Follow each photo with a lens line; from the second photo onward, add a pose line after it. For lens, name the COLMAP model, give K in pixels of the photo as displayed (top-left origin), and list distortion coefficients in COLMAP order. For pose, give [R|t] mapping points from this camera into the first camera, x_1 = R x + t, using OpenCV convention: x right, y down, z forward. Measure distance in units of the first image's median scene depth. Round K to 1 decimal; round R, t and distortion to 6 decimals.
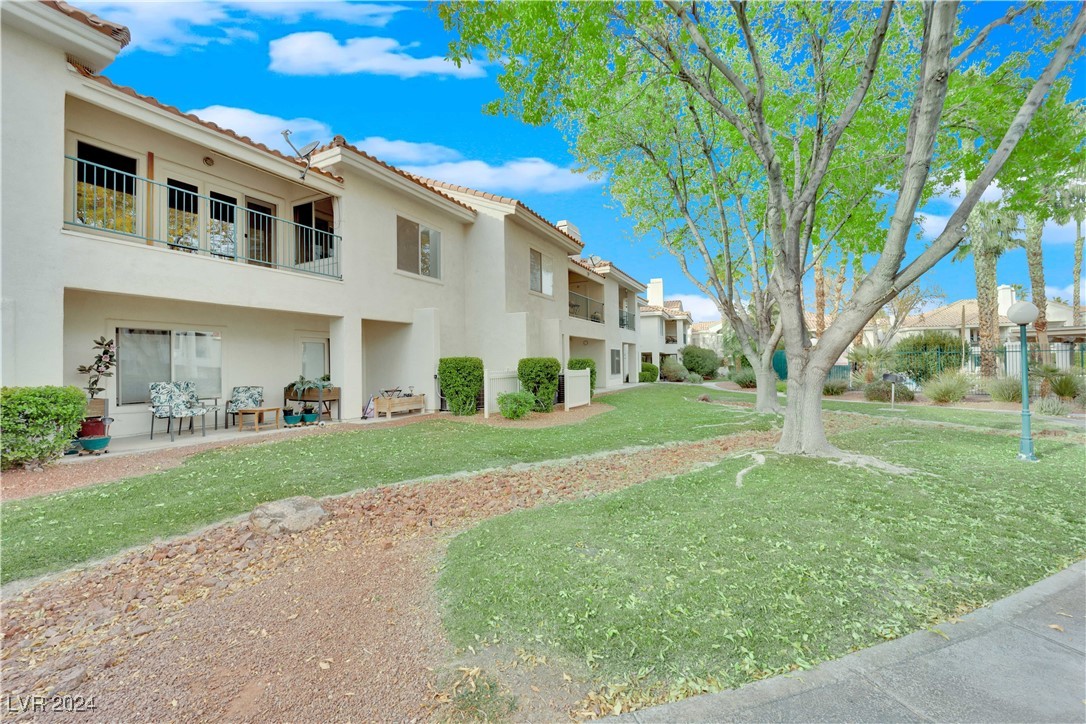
lens RADIAL K [[437.7, 0, 542.8], [0, 437.7, 359.1], [0, 0, 1]] dist [-0.016496, -0.000031]
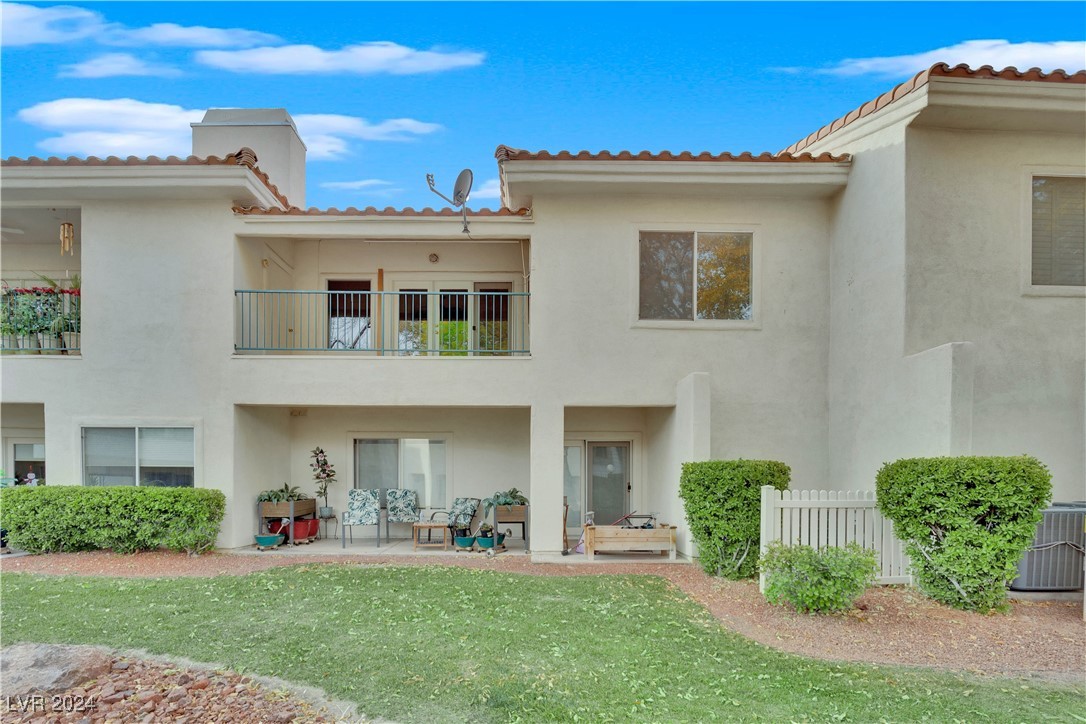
lens RADIAL K [[490.1, 0, 543.0], [0, 490.1, 488.1], [0, 0, 1]] dist [-0.001565, -0.000049]
pose [[0.446139, 0.024208, -0.894636, 0.270414], [-0.001431, 0.999652, 0.026335, 0.014692], [0.894962, -0.010469, 0.446019, 0.668048]]
